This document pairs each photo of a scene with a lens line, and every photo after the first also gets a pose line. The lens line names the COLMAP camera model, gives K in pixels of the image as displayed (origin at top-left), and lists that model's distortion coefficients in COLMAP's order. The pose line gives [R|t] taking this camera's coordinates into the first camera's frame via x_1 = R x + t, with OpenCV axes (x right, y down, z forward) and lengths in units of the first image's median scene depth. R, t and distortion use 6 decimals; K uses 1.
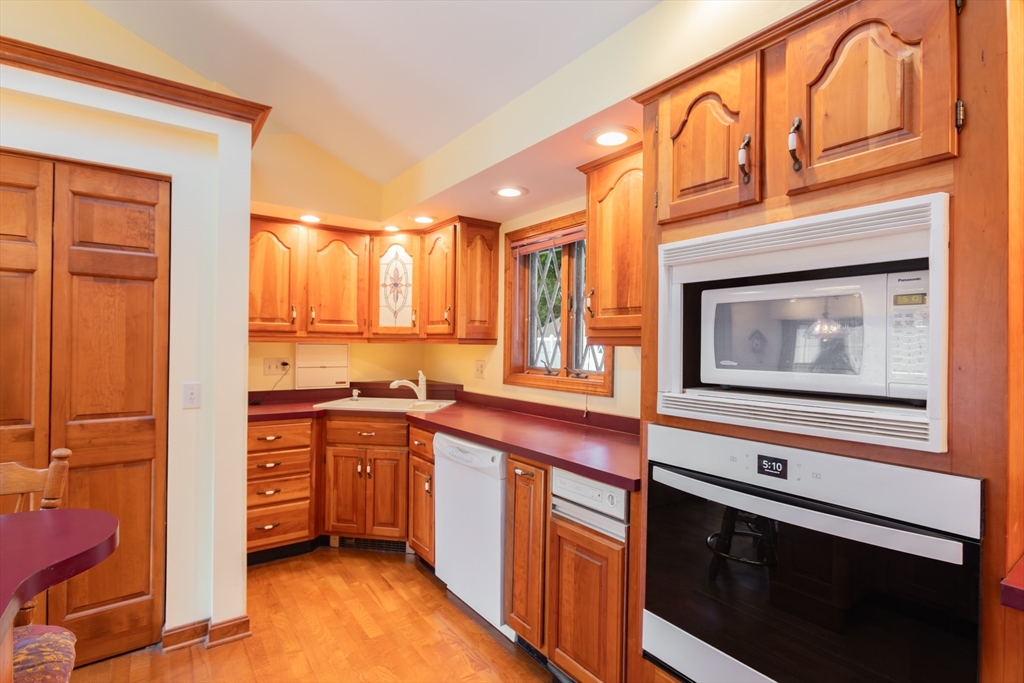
lens RADIAL K [[494.7, 0, 508.1], [0, 494.7, 341.7], [0, 0, 1]] dist [-0.003945, 0.001617]
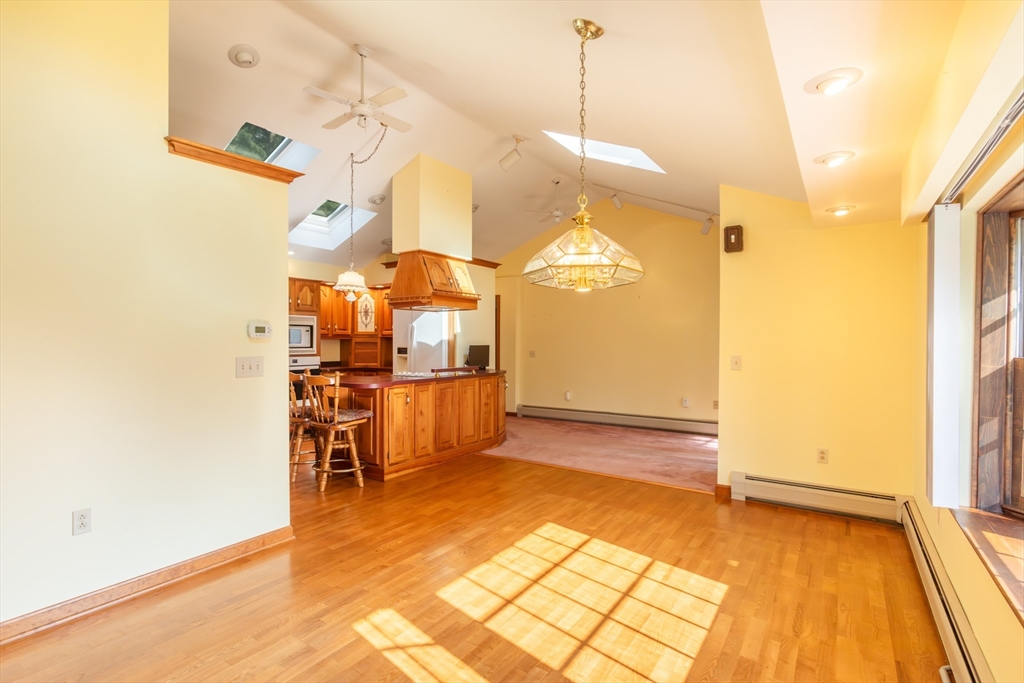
lens RADIAL K [[494.7, 0, 497.2], [0, 494.7, 331.3], [0, 0, 1]] dist [-0.003945, 0.001617]
pose [[-0.334432, 0.013721, 0.942320, -4.659407], [-0.006028, 0.999842, -0.016698, 0.005972], [-0.942401, -0.011265, -0.334296, 0.654728]]
